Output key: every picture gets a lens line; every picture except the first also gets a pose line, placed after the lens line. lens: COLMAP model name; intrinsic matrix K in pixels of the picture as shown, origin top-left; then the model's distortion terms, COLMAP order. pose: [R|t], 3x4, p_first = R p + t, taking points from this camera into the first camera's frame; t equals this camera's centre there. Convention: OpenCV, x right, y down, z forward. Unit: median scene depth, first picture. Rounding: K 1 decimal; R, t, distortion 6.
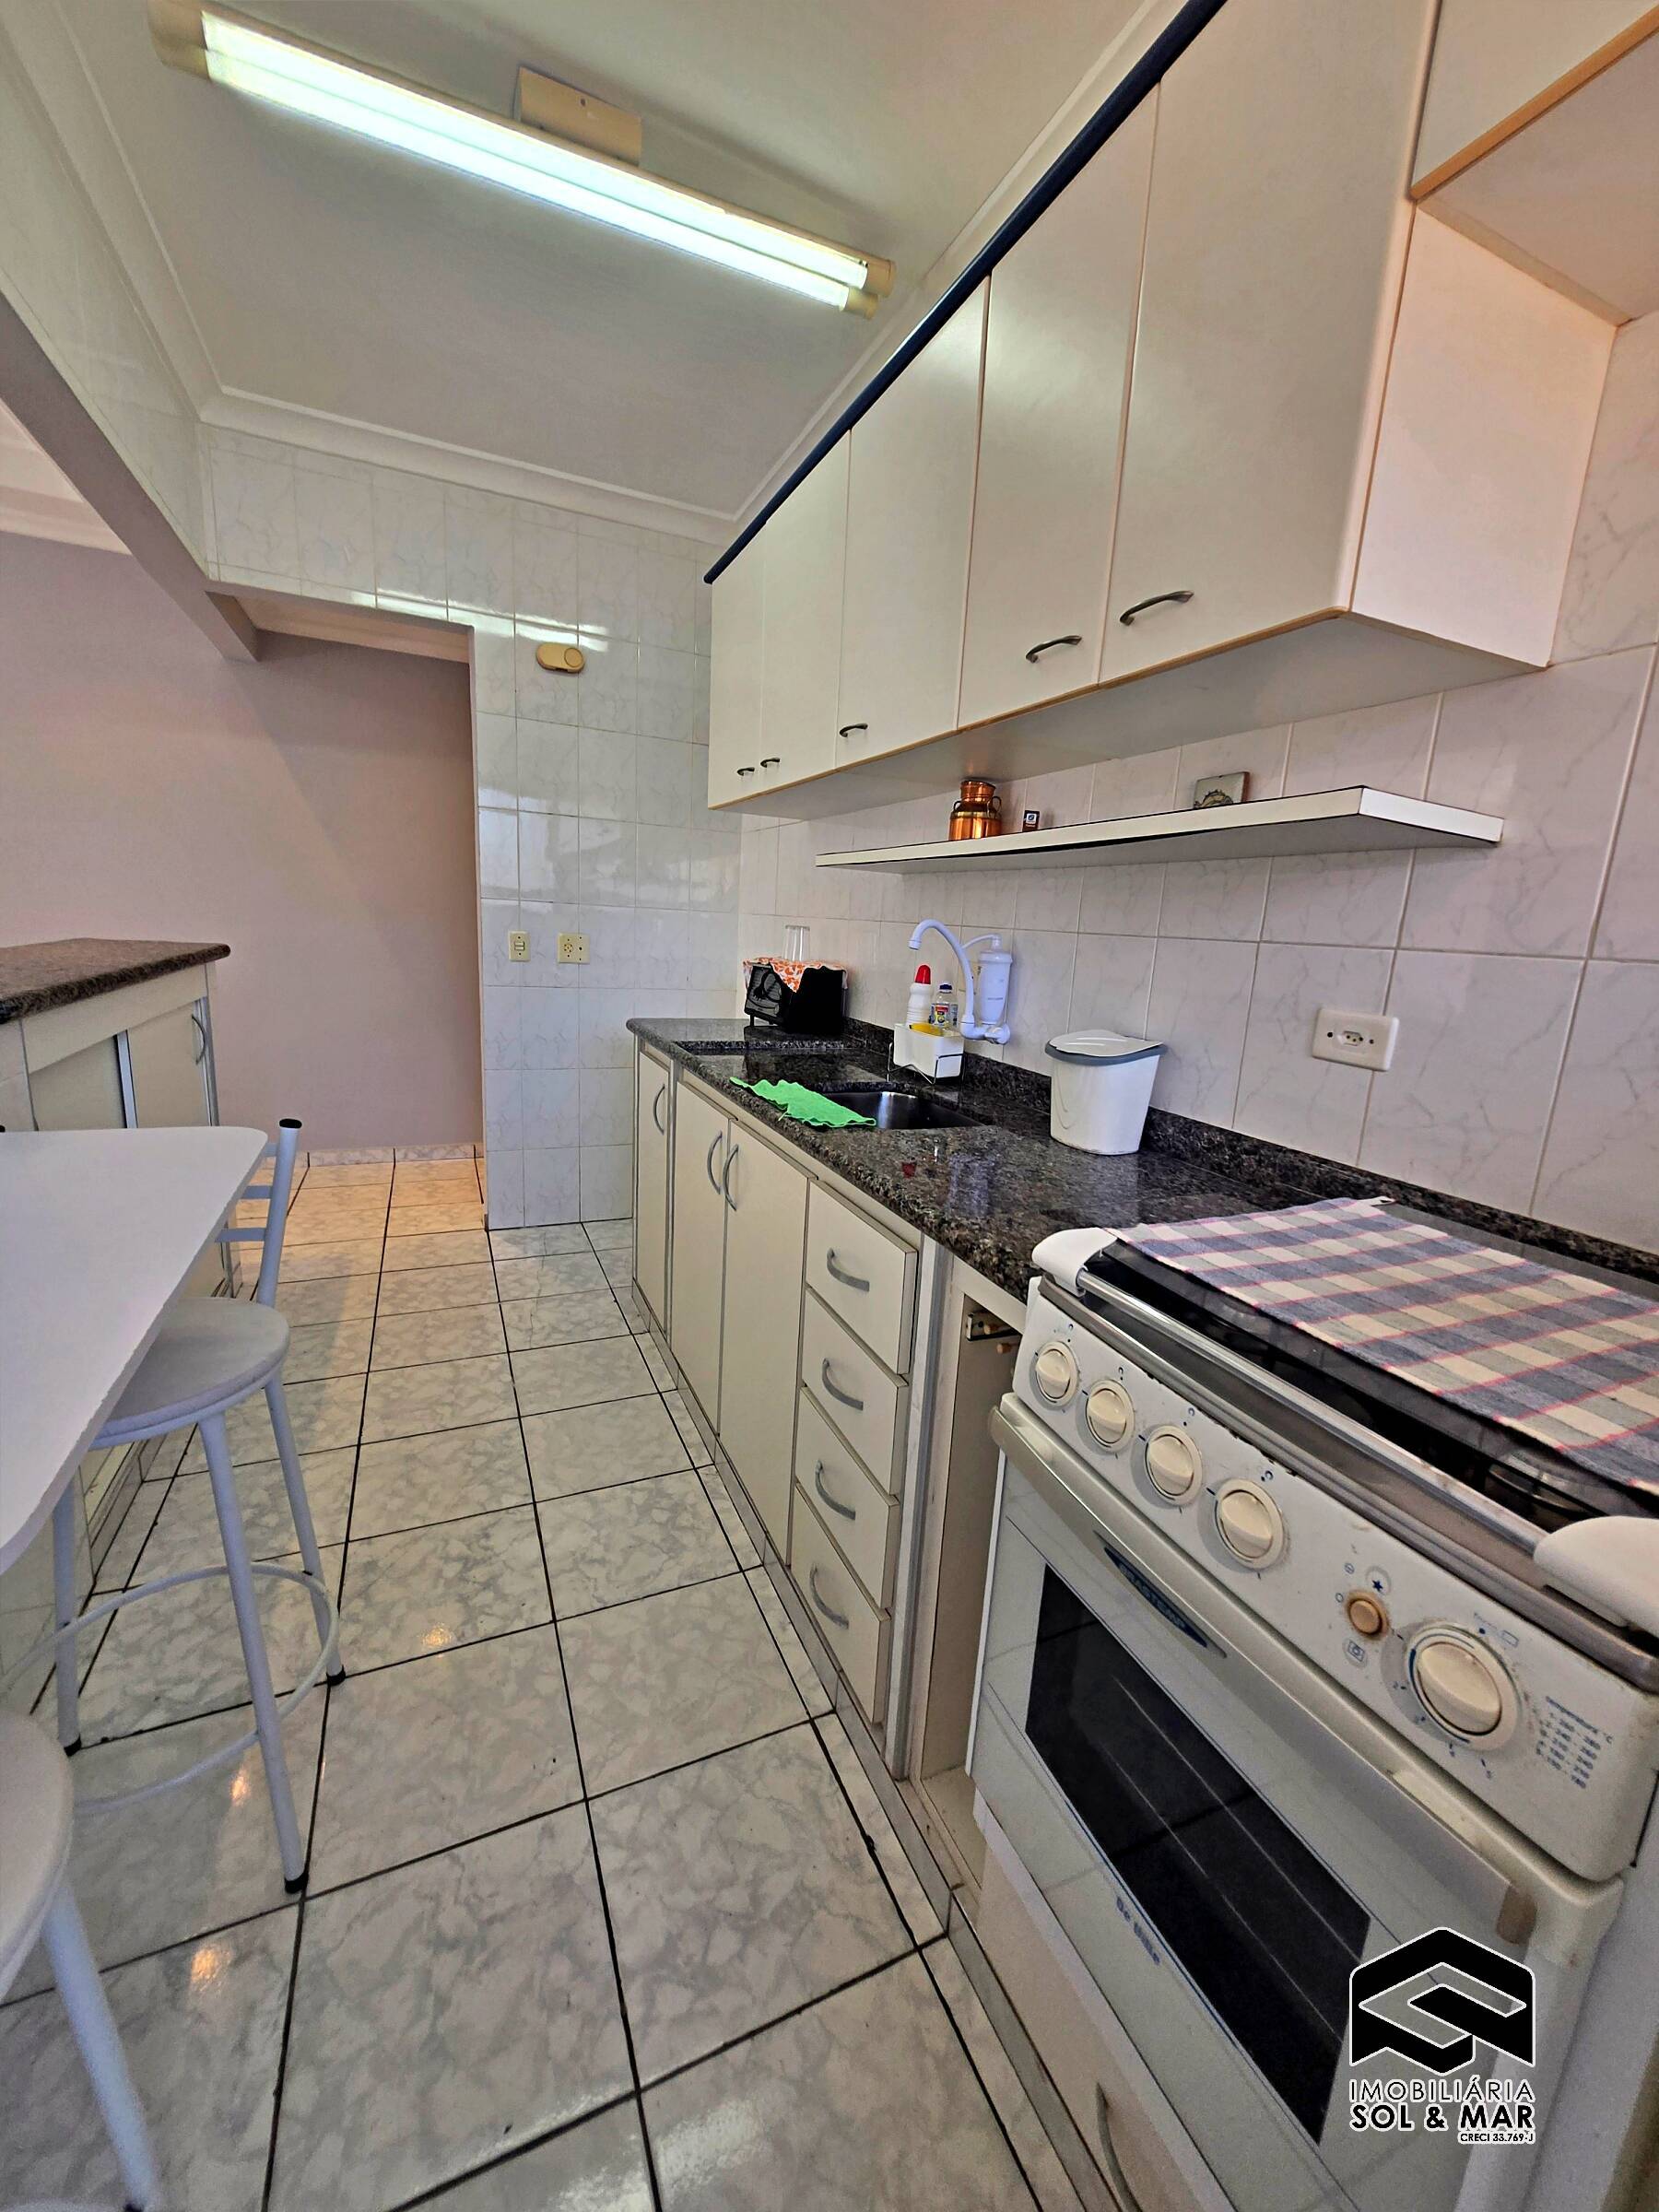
lens RADIAL K [[872.0, 0, 819.2], [0, 872.0, 1094.9], [0, 0, 1]] dist [-0.001464, 0.000222]
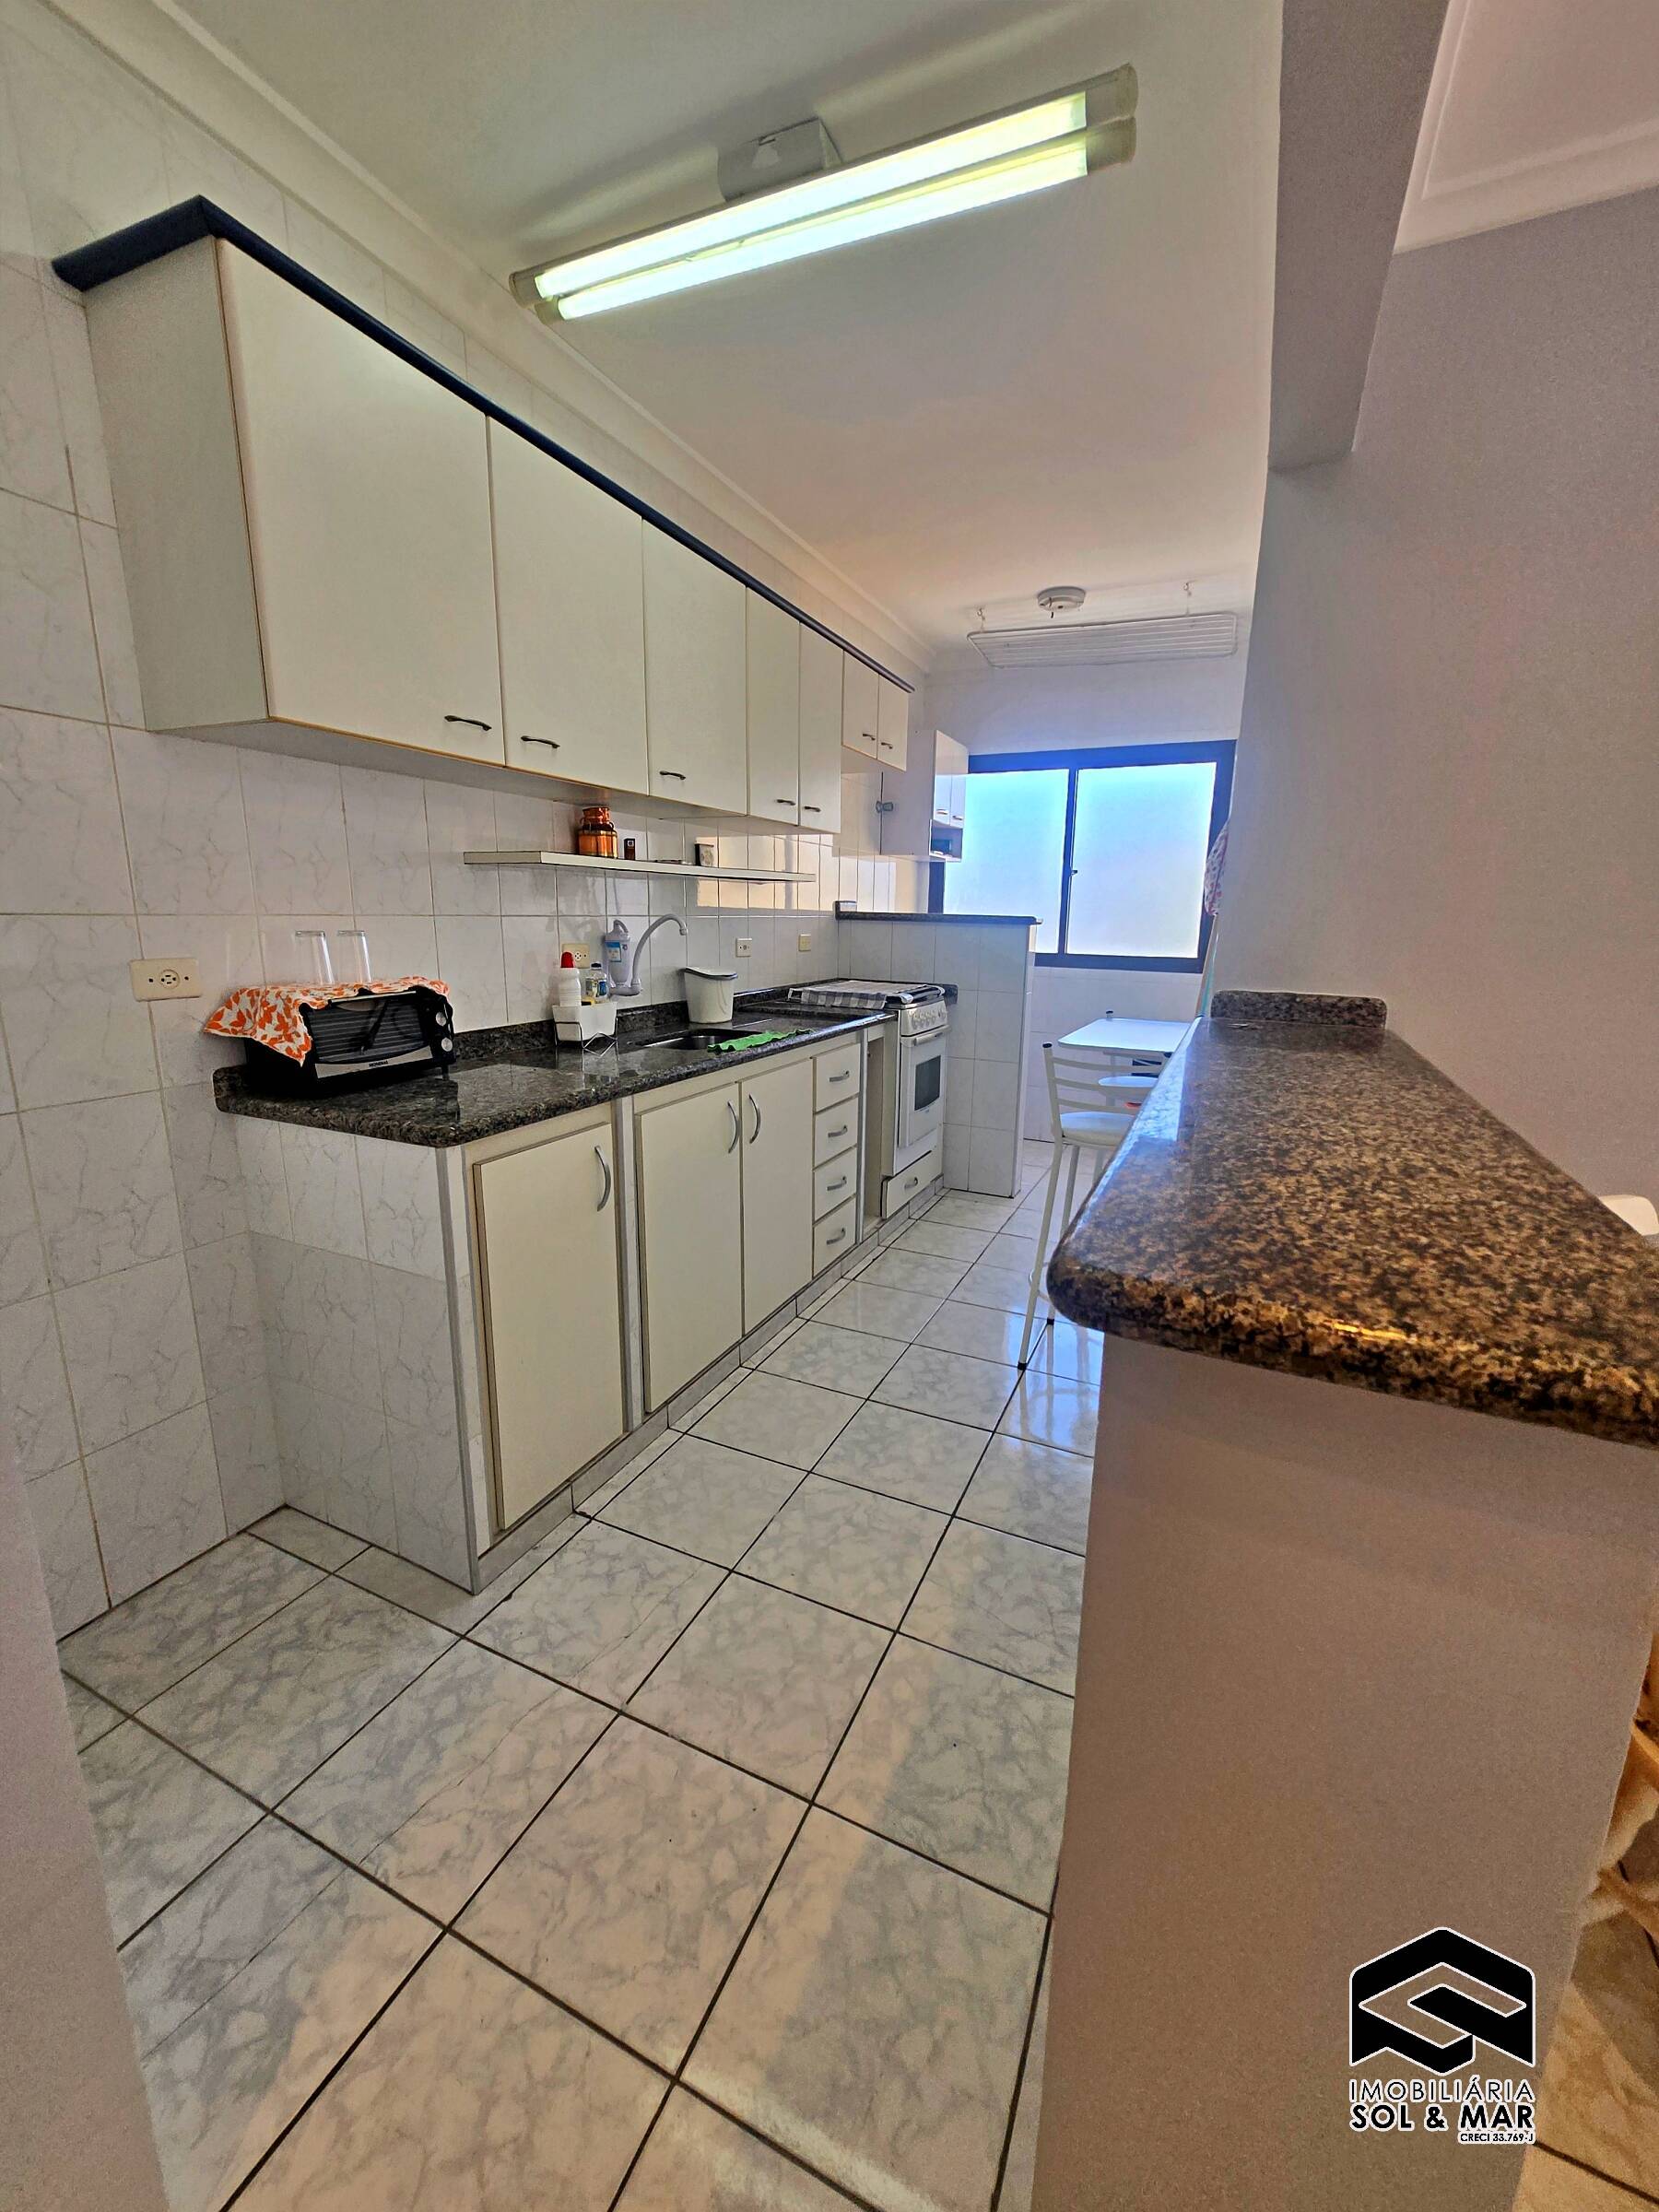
lens RADIAL K [[872.0, 0, 828.2], [0, 872.0, 1100.6], [0, 0, 1]] dist [-0.001464, 0.000222]
pose [[-0.650308, -0.234328, 0.722627, -0.819289], [0.098864, 0.917042, 0.386342, -0.318230], [-0.753210, 0.322683, -0.573193, 1.206235]]
